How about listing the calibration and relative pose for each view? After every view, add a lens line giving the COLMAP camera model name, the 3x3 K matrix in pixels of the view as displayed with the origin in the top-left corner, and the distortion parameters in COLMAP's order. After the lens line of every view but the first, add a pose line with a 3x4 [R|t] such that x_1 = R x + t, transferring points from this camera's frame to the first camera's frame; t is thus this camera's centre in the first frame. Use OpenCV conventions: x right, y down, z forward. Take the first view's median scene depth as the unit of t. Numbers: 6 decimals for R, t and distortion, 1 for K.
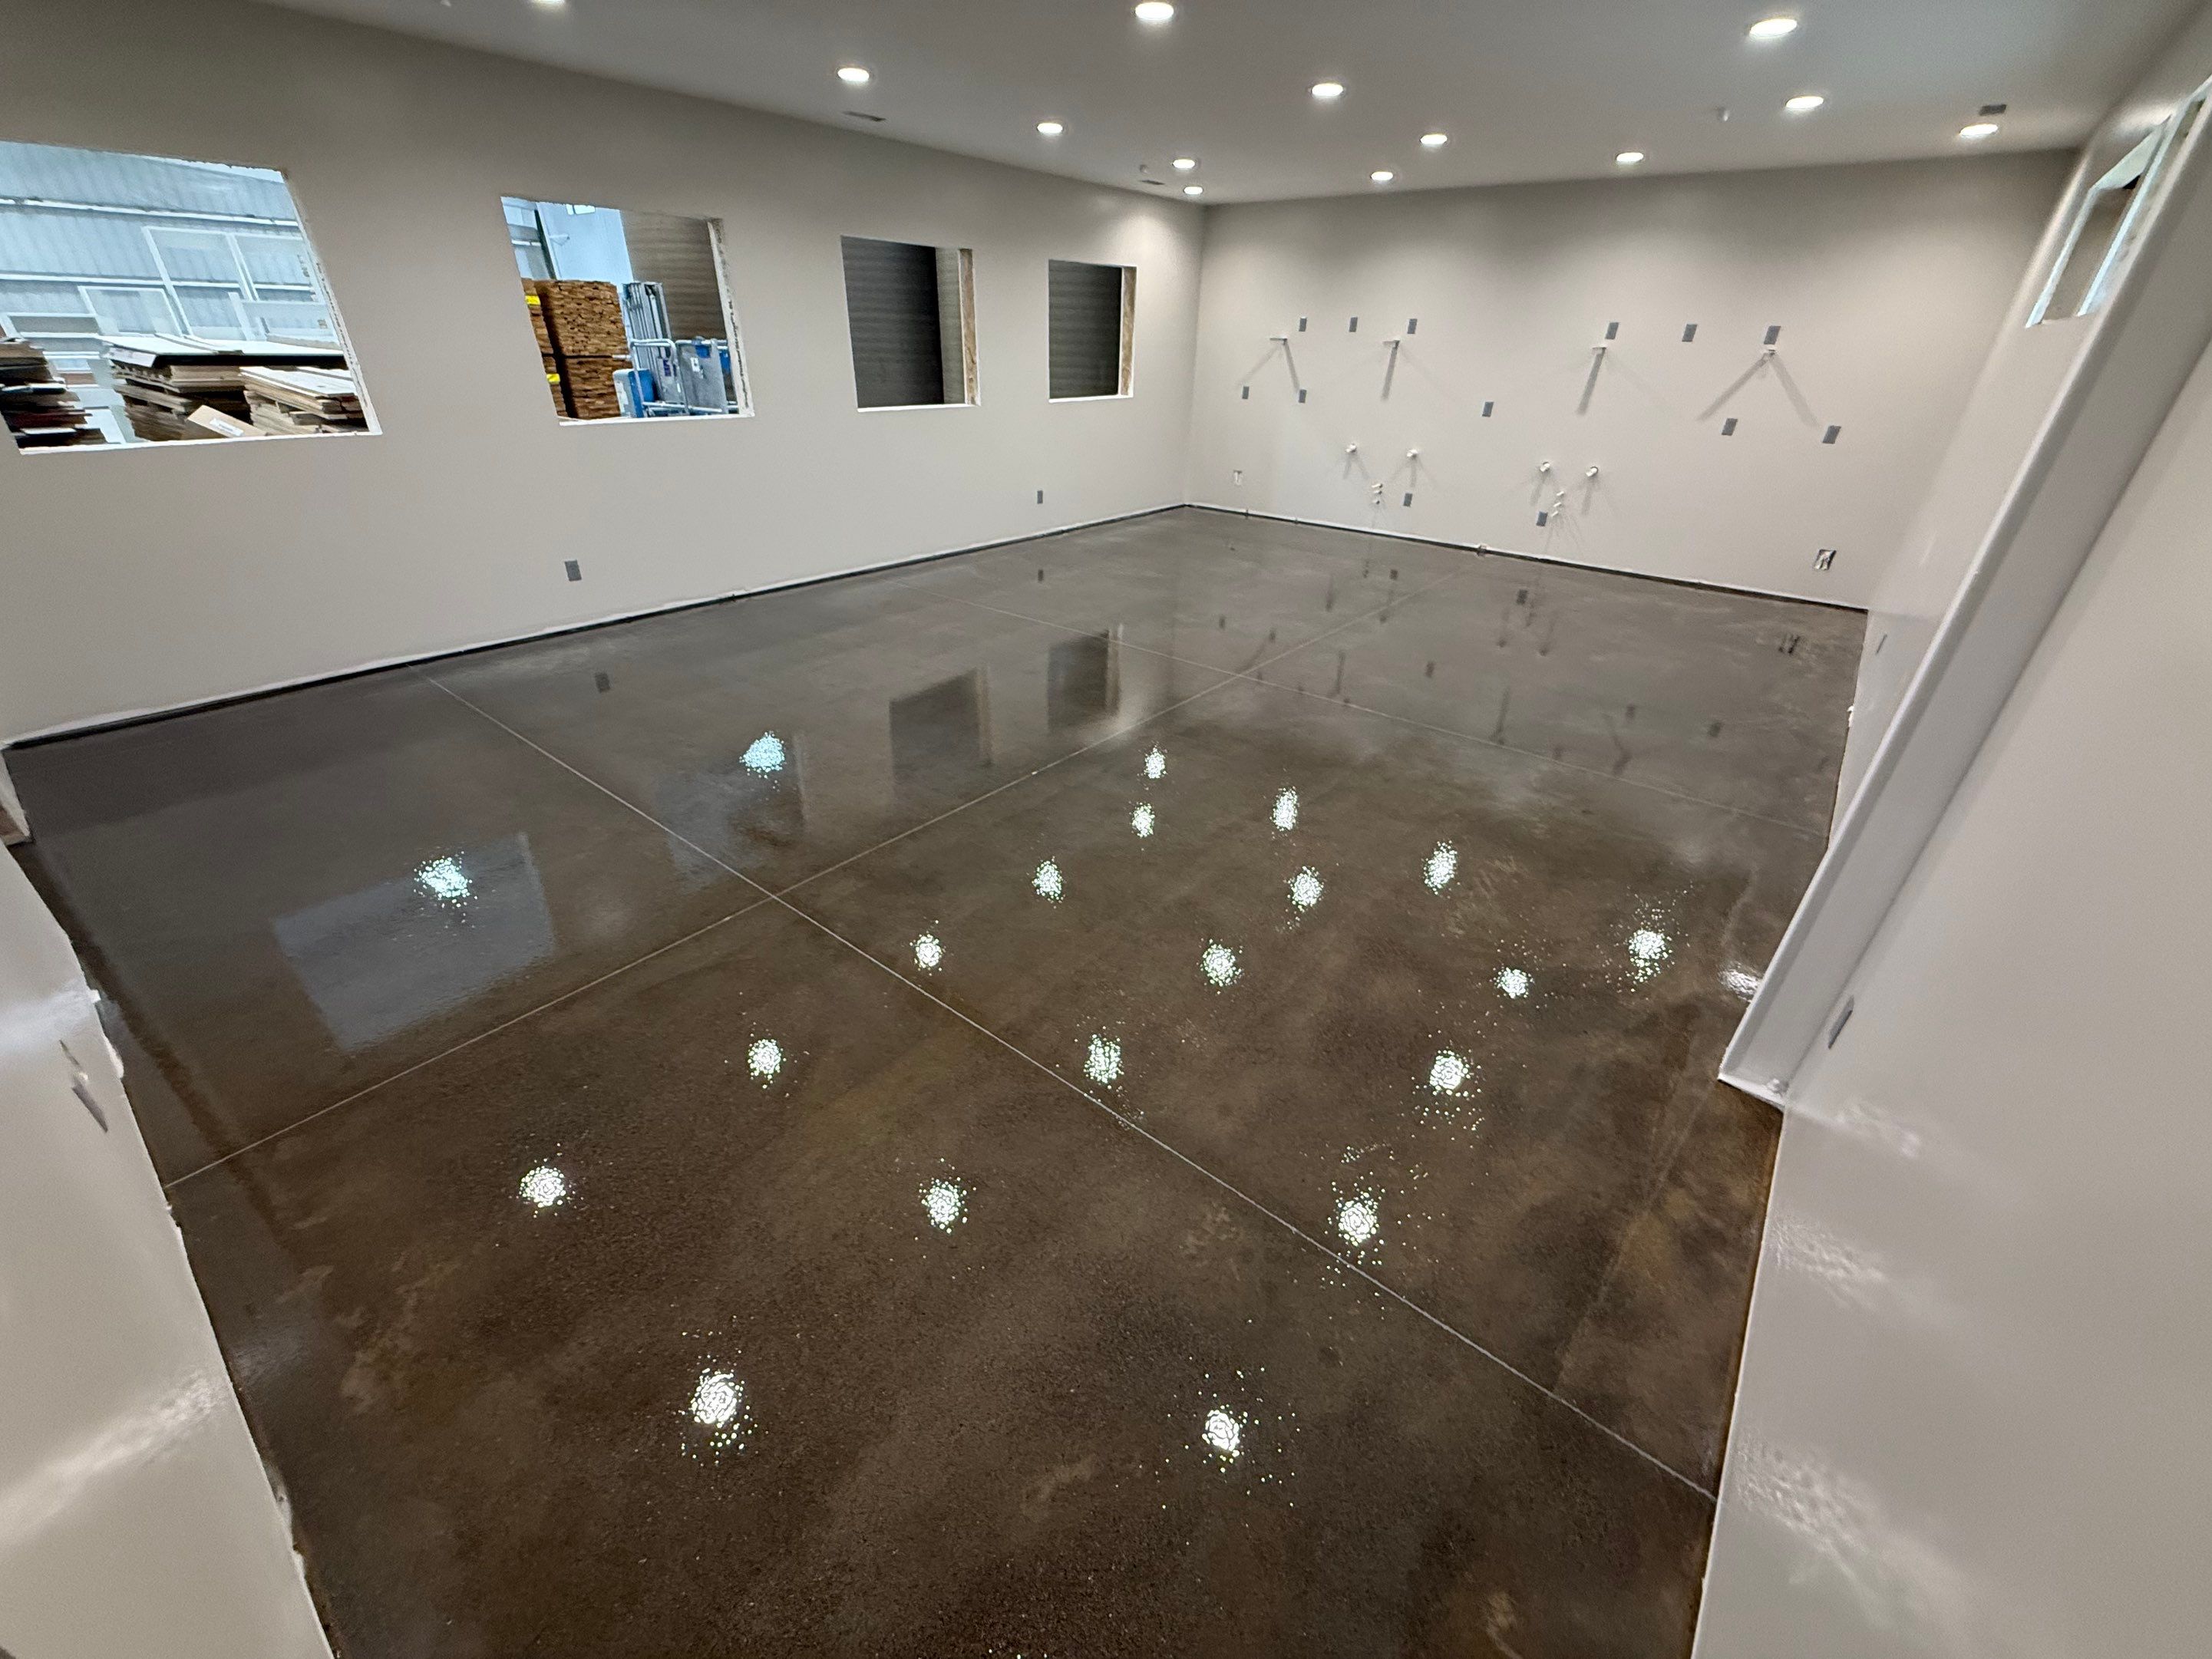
lens RADIAL K [[878.2, 0, 1099.8], [0, 878.2, 832.4], [0, 0, 1]] dist [-0.001045, -0.000109]
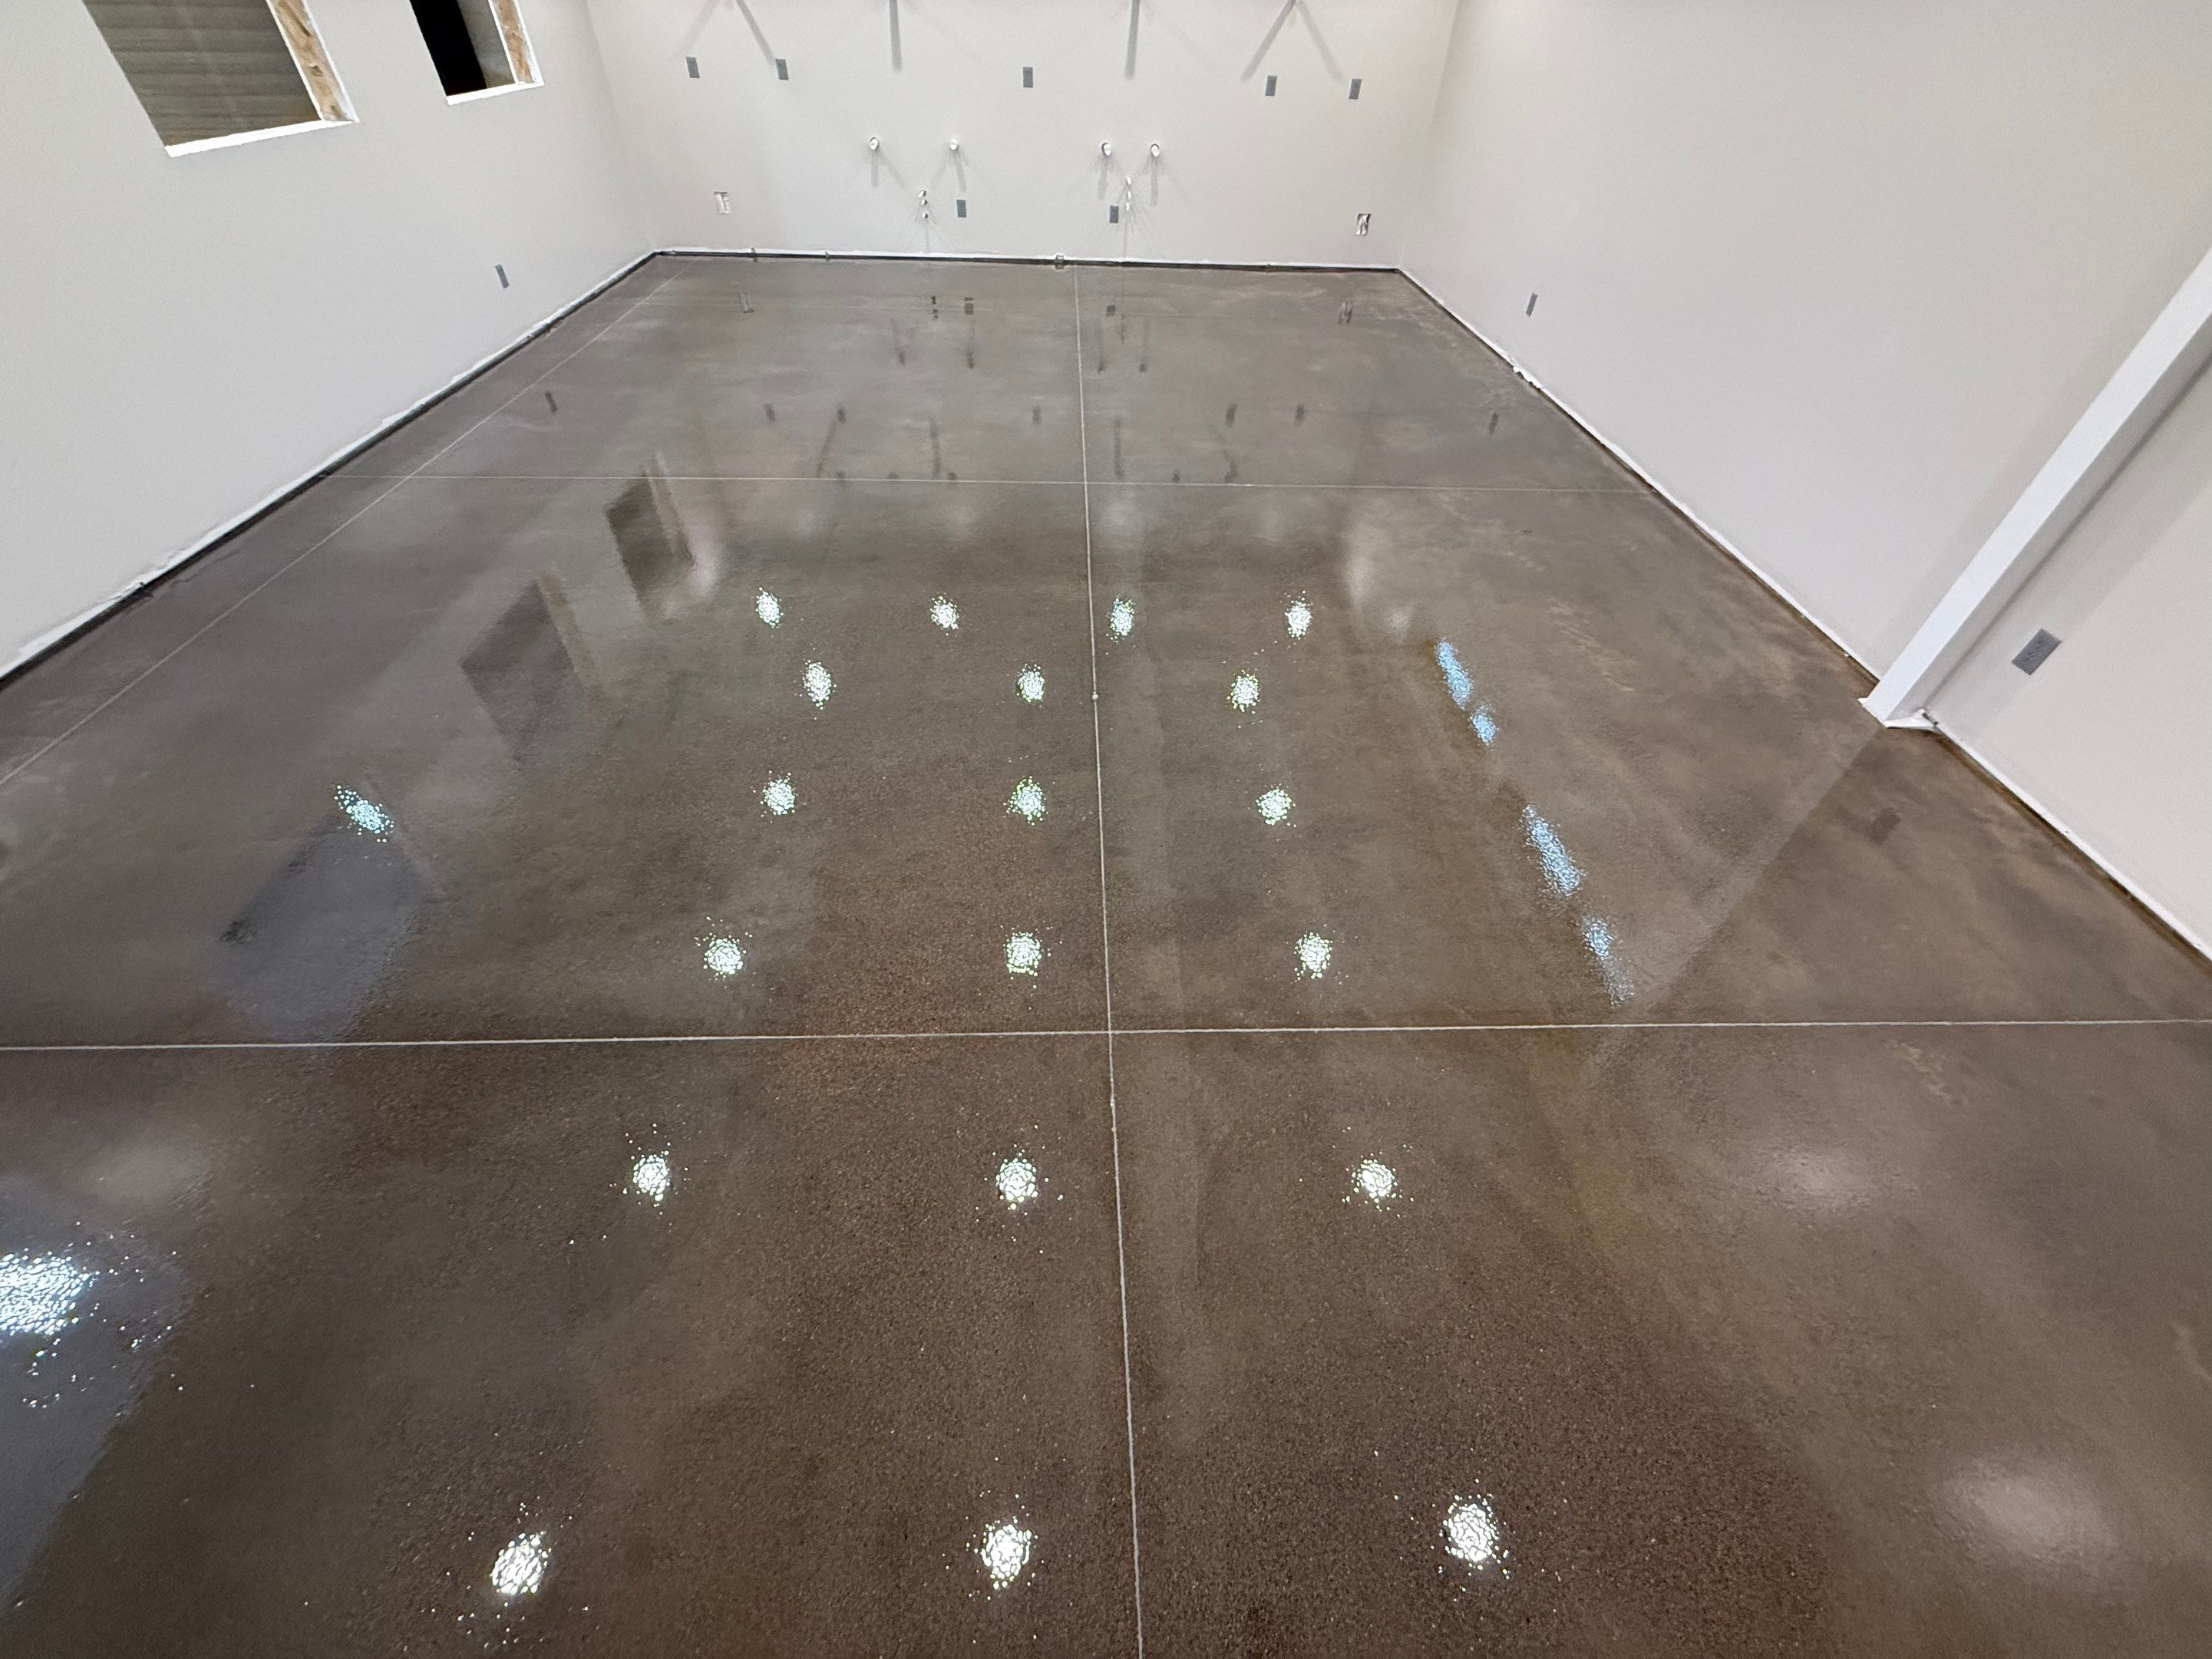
lens RADIAL K [[878.2, 0, 1099.8], [0, 878.2, 832.4], [0, 0, 1]] dist [-0.001045, -0.000109]
pose [[0.757517, -0.457818, 0.465372, -0.250287], [0.318070, 0.881368, 0.349317, -0.119502], [-0.570088, -0.116593, 0.813269, 0.196064]]
